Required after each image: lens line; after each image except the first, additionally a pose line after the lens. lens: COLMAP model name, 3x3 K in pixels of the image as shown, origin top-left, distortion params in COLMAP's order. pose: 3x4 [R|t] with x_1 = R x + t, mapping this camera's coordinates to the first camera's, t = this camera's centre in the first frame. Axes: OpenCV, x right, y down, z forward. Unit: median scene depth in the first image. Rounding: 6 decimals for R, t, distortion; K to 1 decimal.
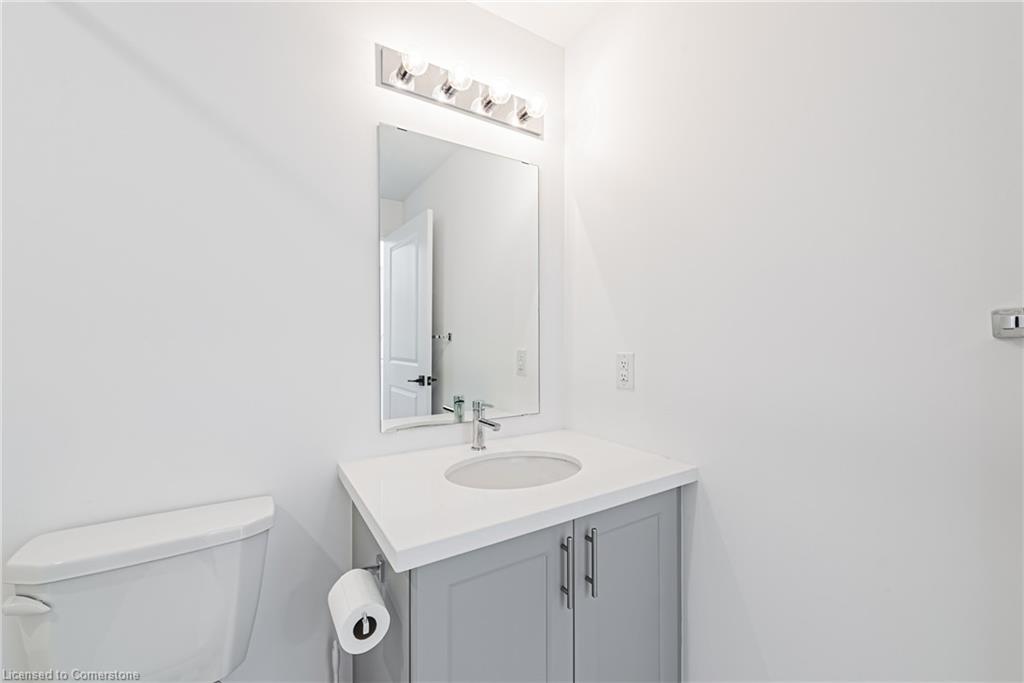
lens RADIAL K [[406.7, 0, 517.5], [0, 406.7, 343.2], [0, 0, 1]] dist [-0.001122, 0.000272]
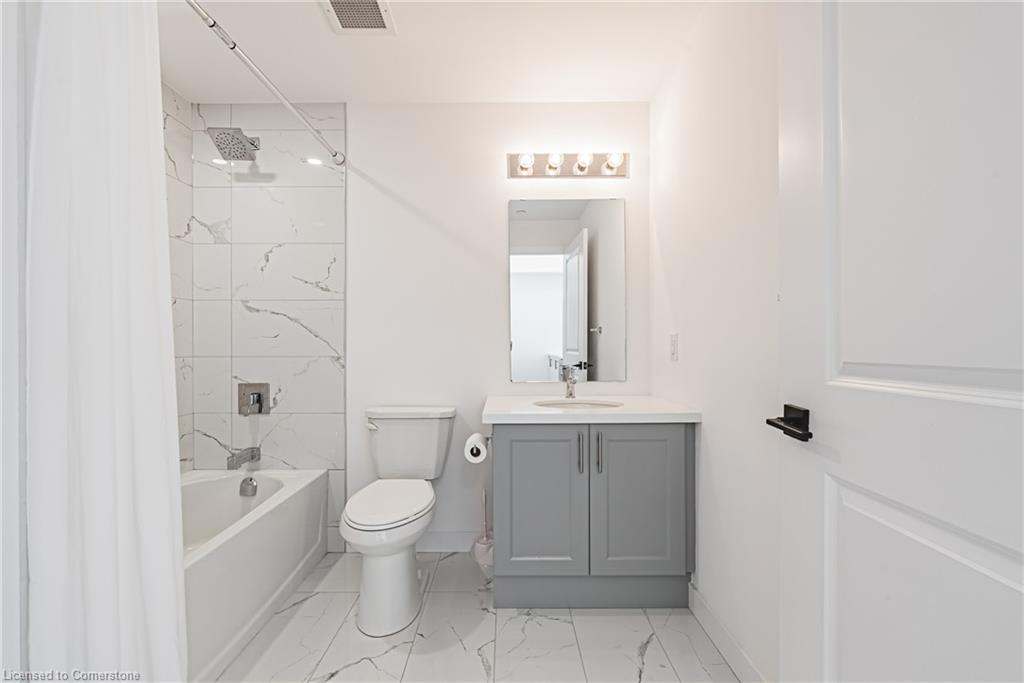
lens RADIAL K [[406.7, 0, 506.8], [0, 406.7, 345.1], [0, 0, 1]] dist [-0.001122, 0.000272]
pose [[0.857847, 0.000411, -0.513906, 0.222144], [0.000968, 0.999997, 0.002415, 0.026836], [0.513905, -0.002569, 0.857843, -0.198648]]
